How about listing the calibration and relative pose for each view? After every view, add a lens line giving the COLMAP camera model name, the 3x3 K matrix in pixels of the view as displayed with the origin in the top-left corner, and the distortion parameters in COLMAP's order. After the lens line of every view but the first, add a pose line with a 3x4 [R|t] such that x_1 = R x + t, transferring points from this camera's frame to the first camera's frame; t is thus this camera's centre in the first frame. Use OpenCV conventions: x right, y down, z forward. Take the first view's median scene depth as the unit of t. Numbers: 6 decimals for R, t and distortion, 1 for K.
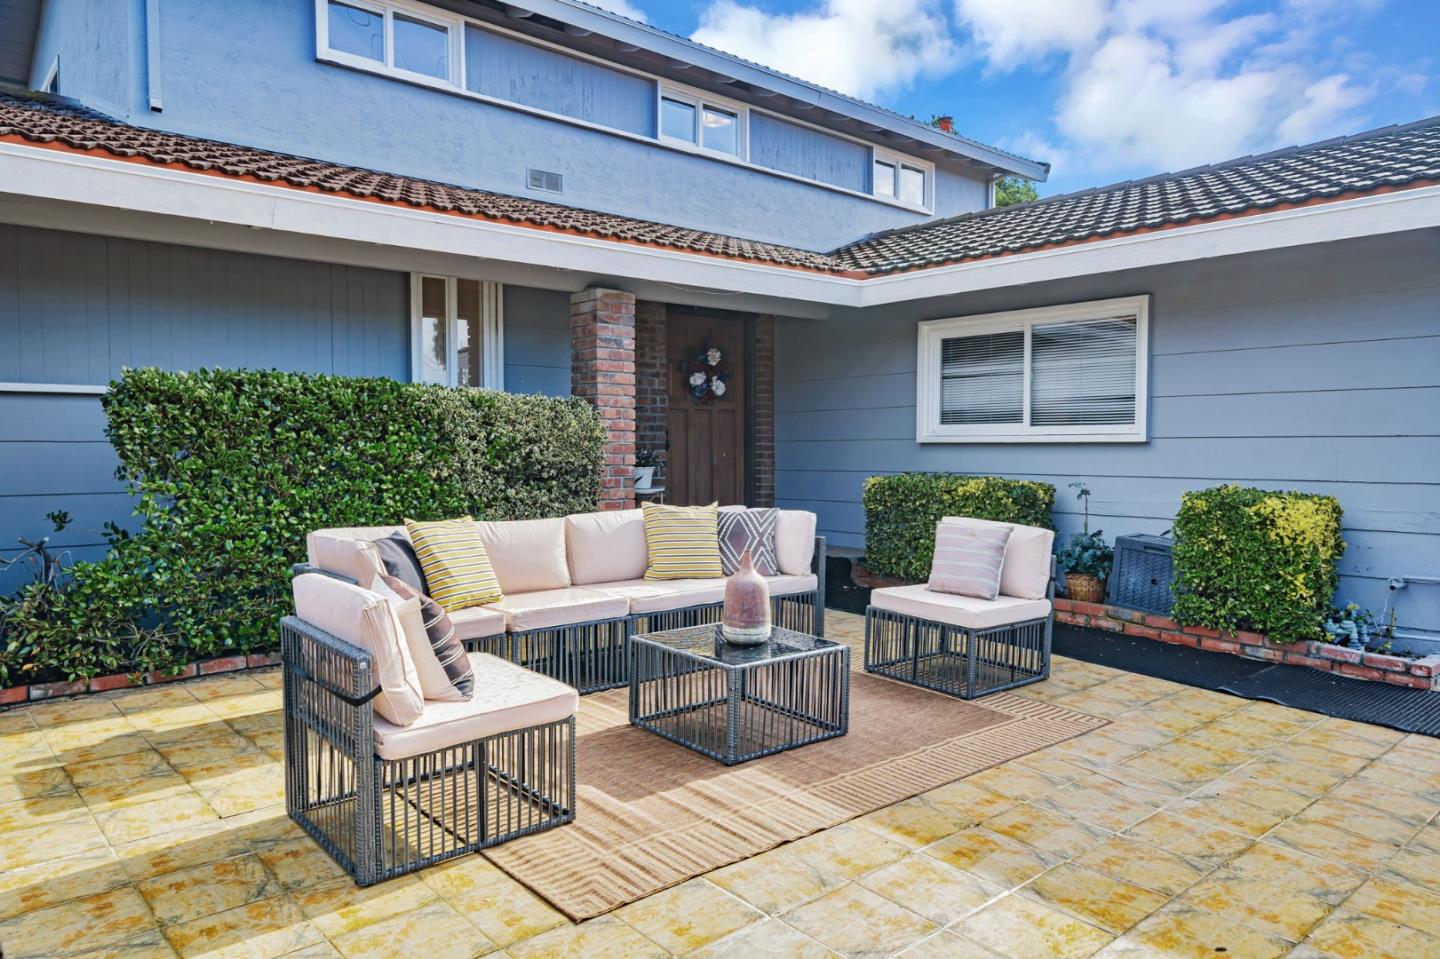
lens RADIAL K [[941.4, 0, 723.6], [0, 941.4, 477.7], [0, 0, 1]] dist [-0.011060, -0.002391]
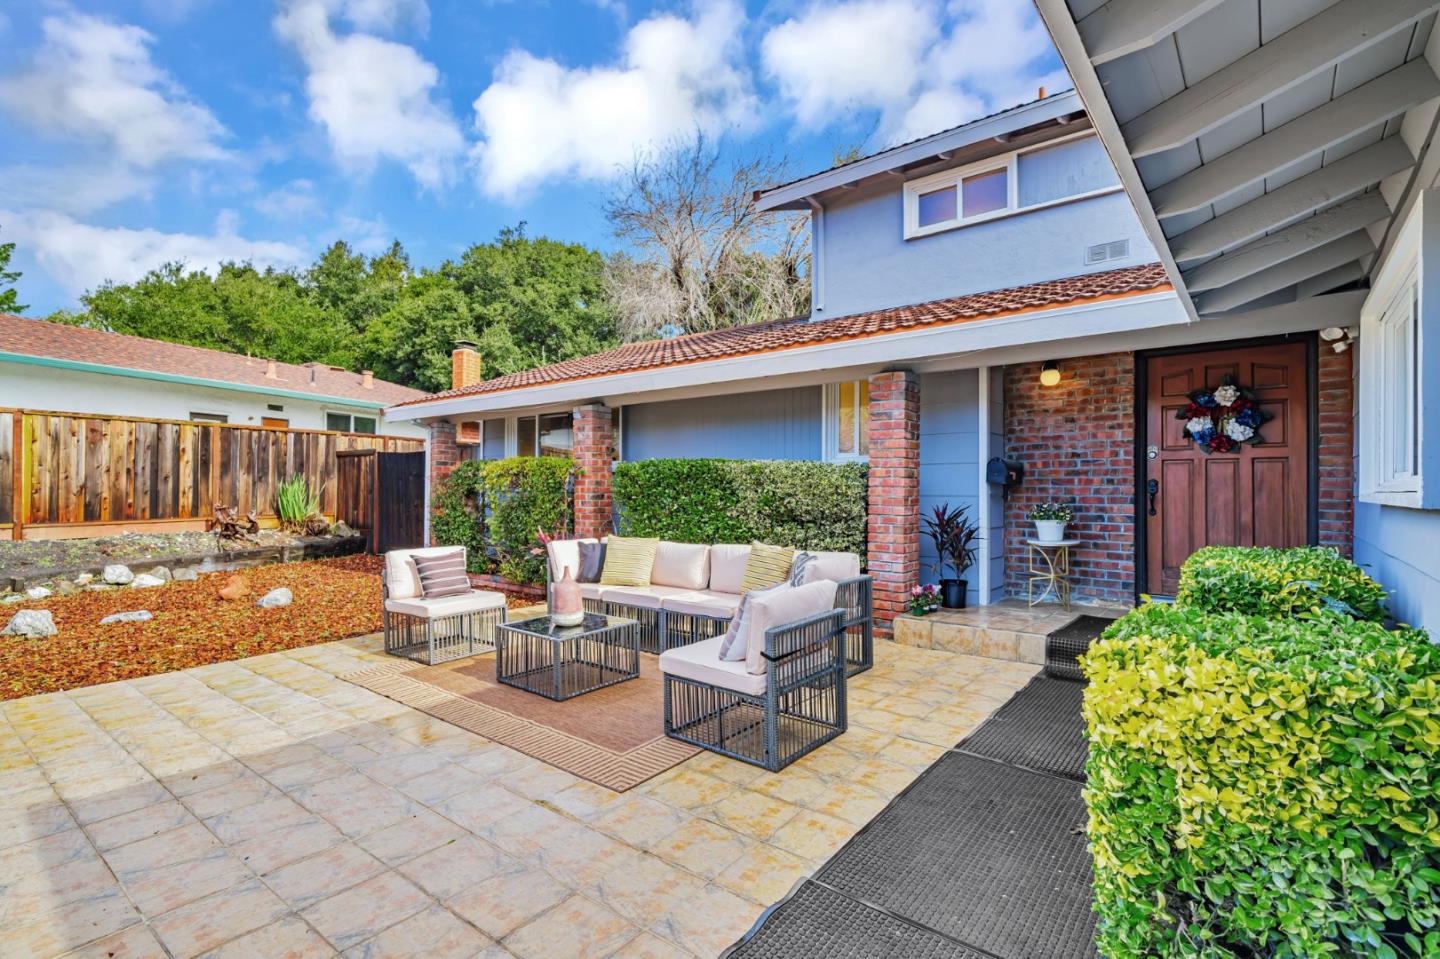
lens RADIAL K [[694.3, 0, 720.3], [0, 694.3, 488.0], [0, 0, 1]] dist [-0.000809, 0.000260]
pose [[0.179403, -0.008550, -0.983739, 0.699515], [-0.039124, 0.999109, -0.015819, -0.024398], [0.982997, 0.041325, 0.178909, 0.600676]]
